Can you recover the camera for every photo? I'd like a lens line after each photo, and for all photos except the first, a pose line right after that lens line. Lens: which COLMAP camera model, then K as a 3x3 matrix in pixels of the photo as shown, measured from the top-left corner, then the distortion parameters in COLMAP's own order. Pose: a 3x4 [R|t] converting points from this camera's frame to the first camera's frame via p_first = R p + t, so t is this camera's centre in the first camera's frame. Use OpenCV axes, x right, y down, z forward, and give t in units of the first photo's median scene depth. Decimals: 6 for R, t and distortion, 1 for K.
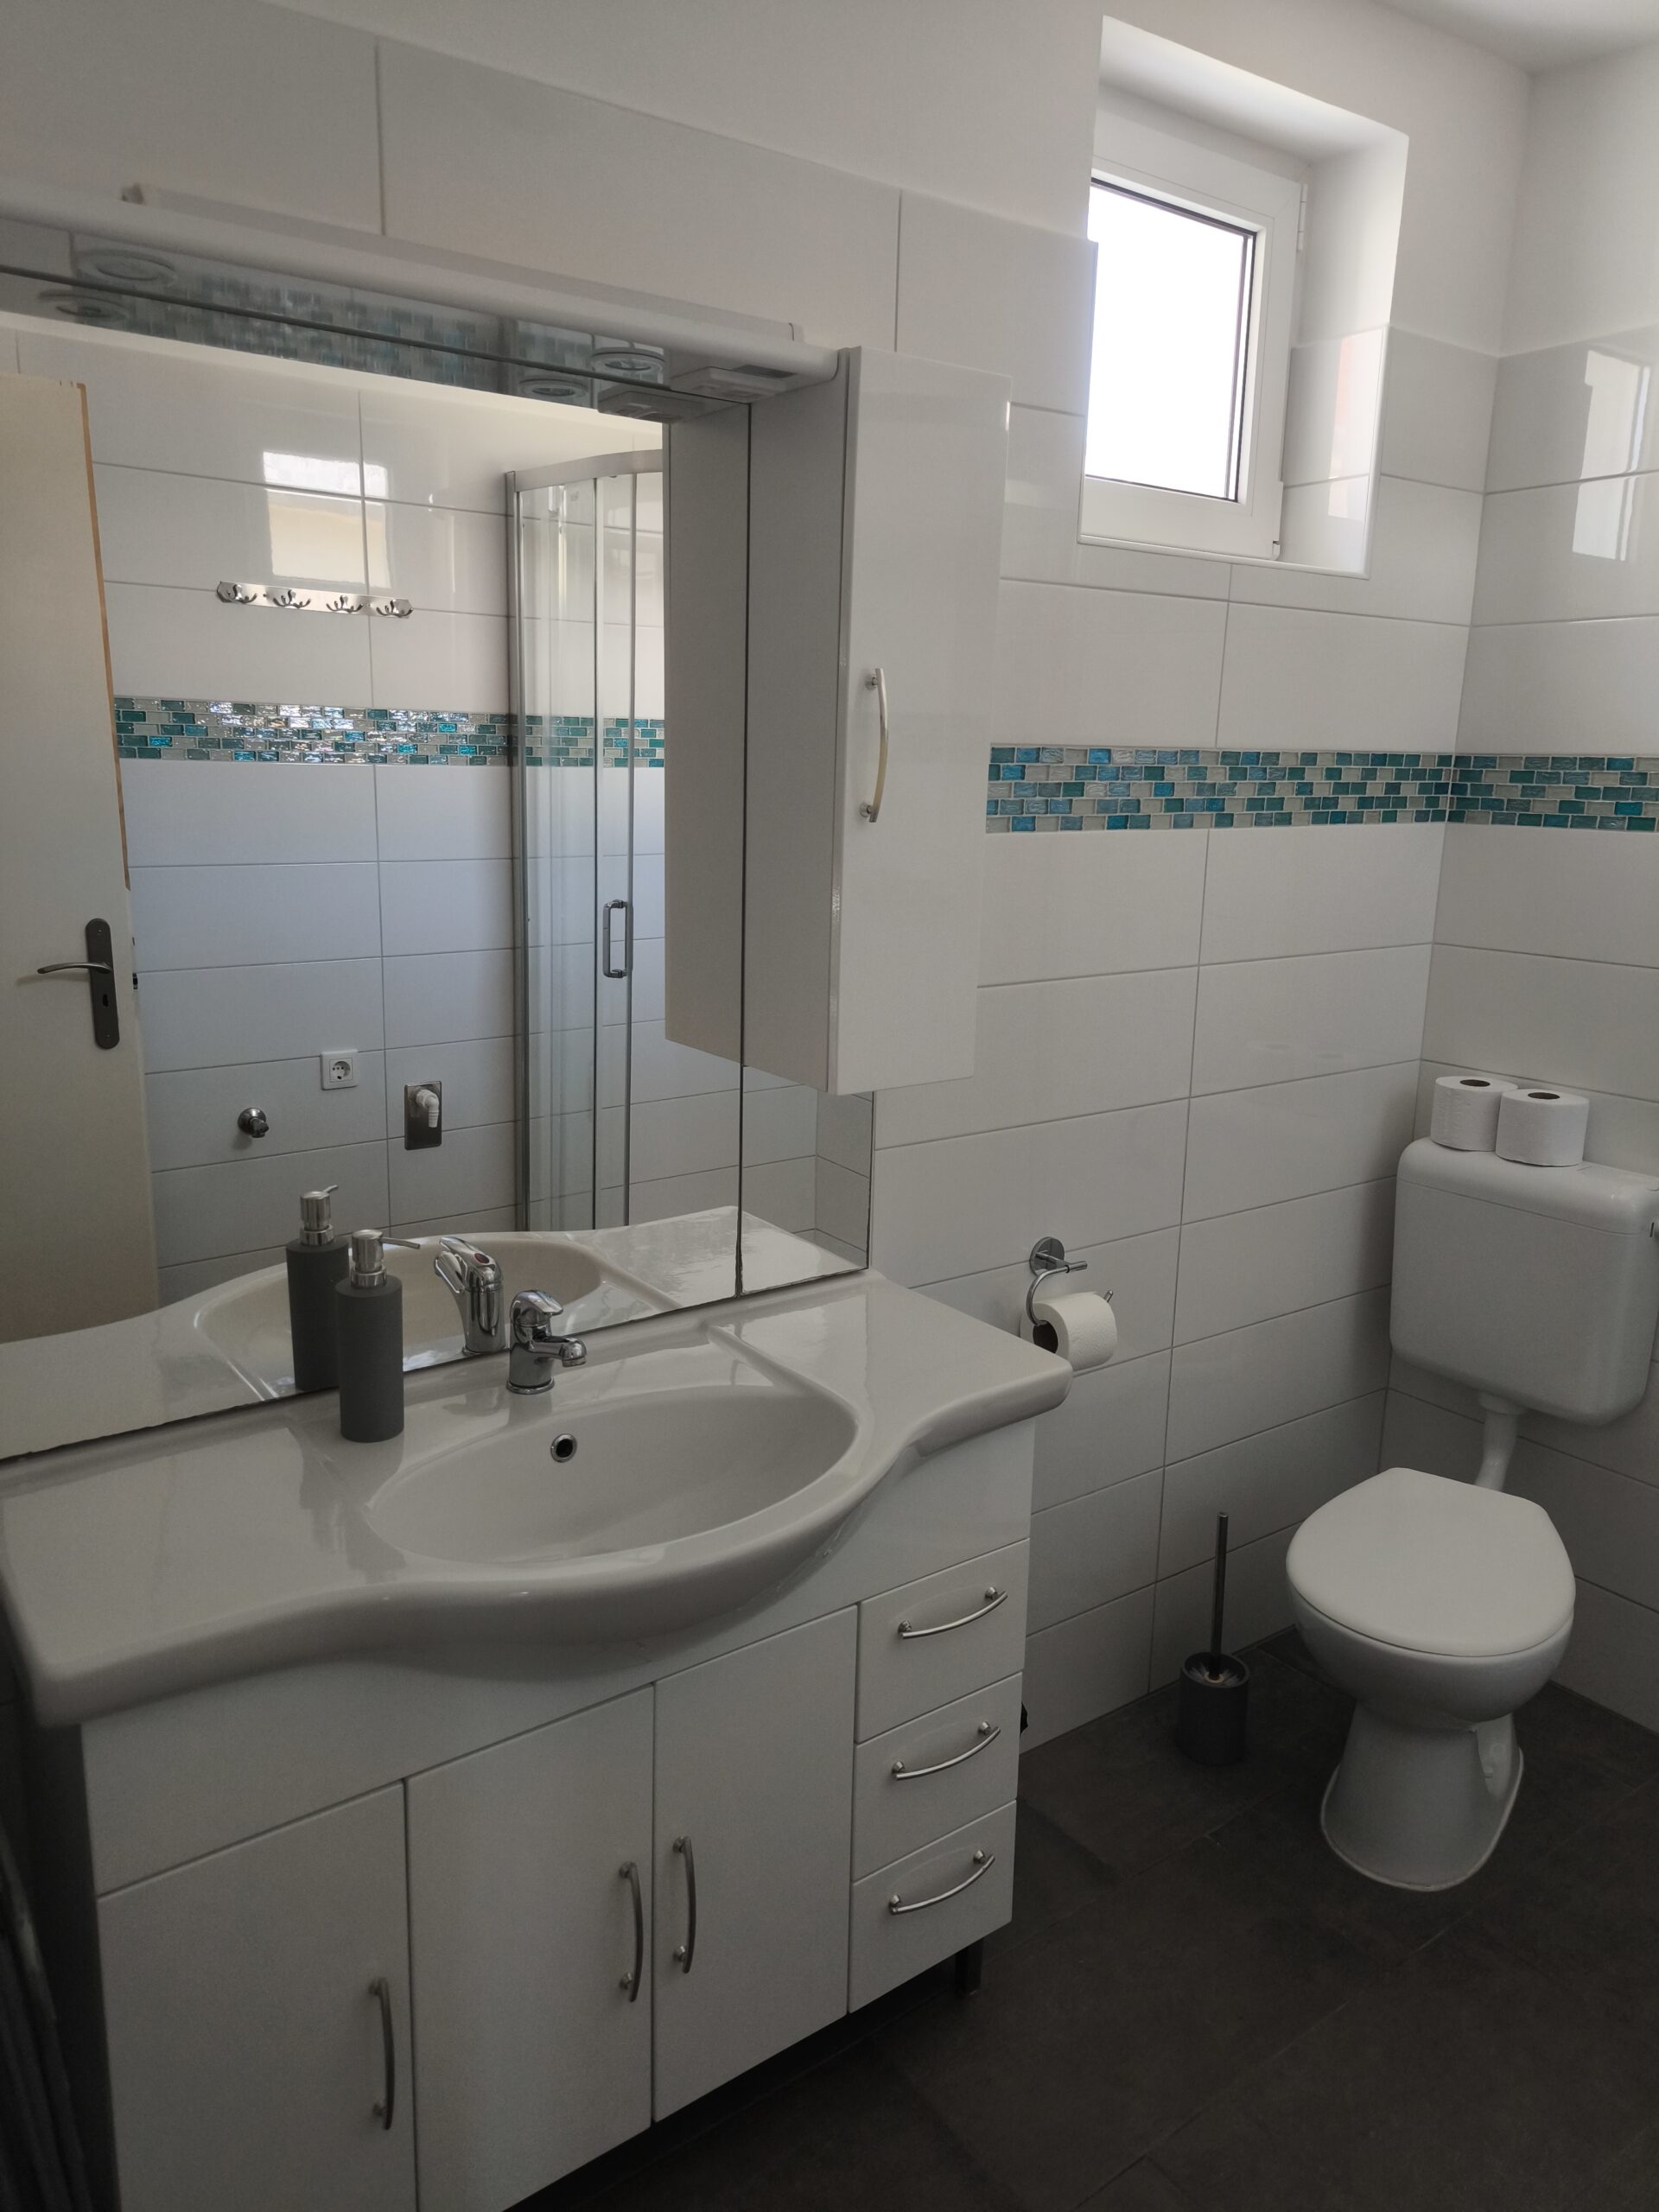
lens RADIAL K [[1552.0, 0, 829.5], [0, 1552.0, 1106.0], [0, 0, 1]] dist [0.021881, -0.018493]
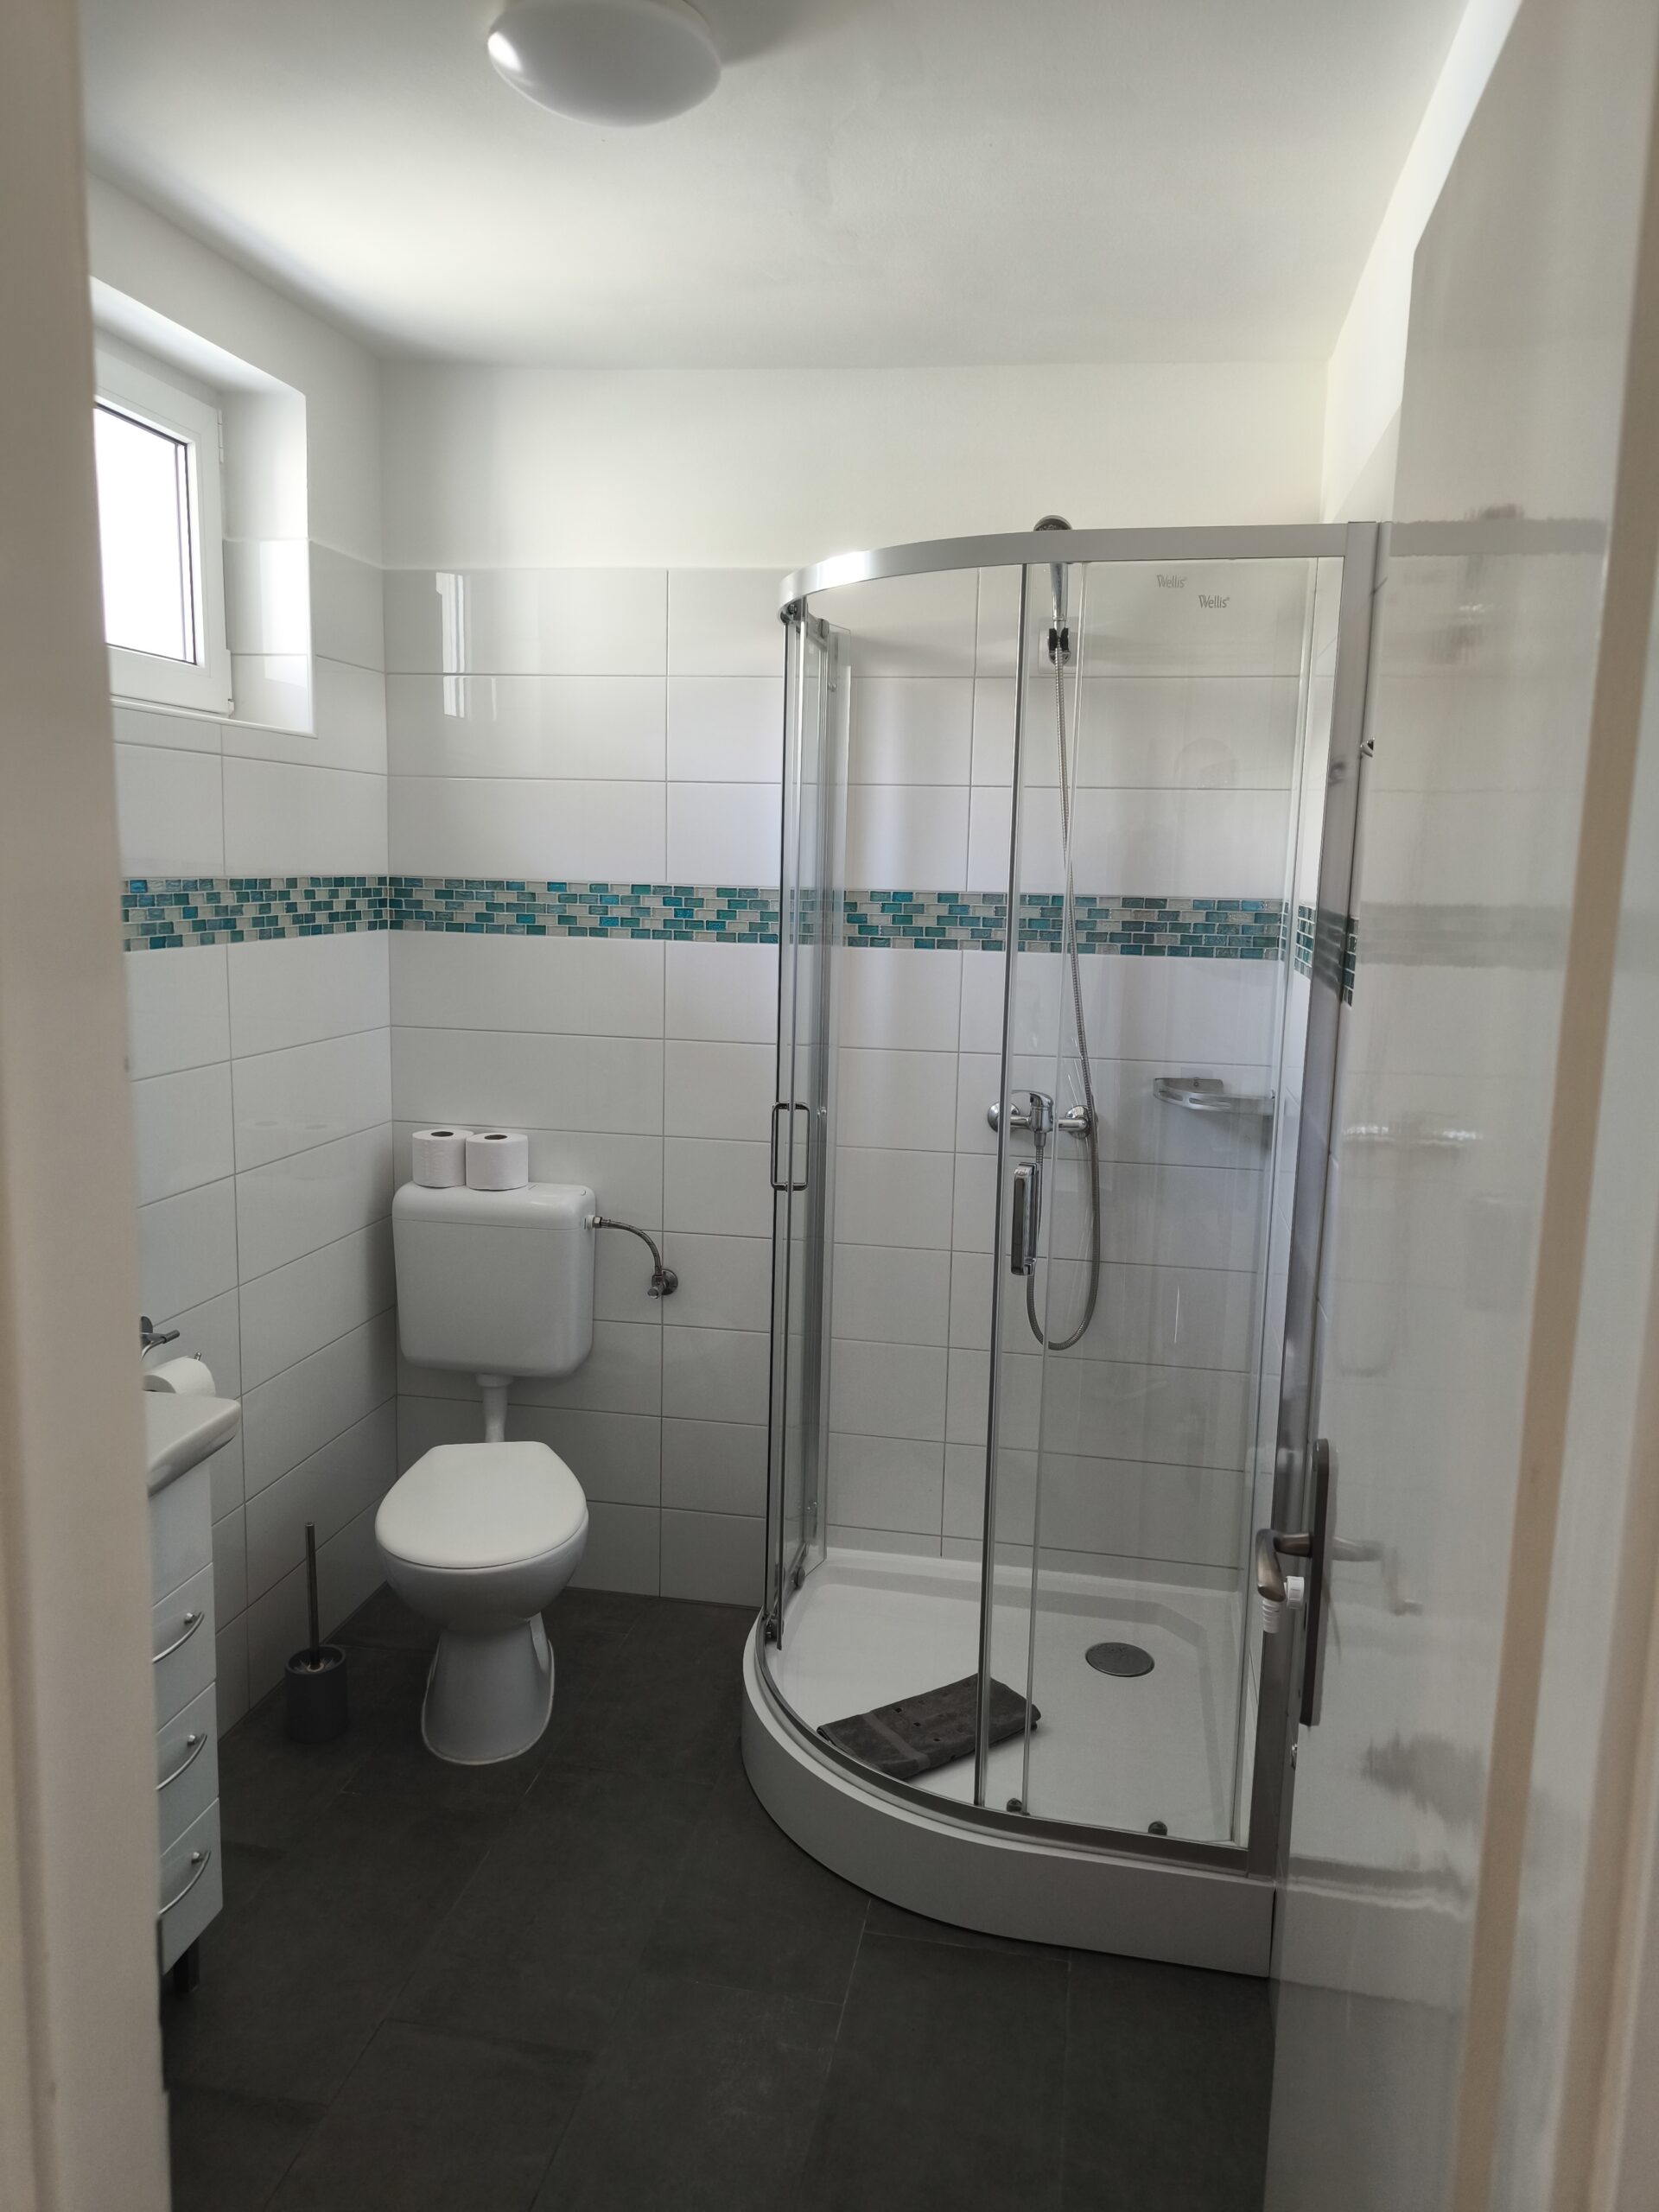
lens RADIAL K [[1552.0, 0, 829.5], [0, 1552.0, 1106.0], [0, 0, 1]] dist [0.021881, -0.018493]
pose [[0.728148, -0.105515, 0.677249, -0.219392], [0.137221, 0.990517, 0.006788, -0.002638], [-0.671543, 0.087990, 0.735722, -0.149984]]
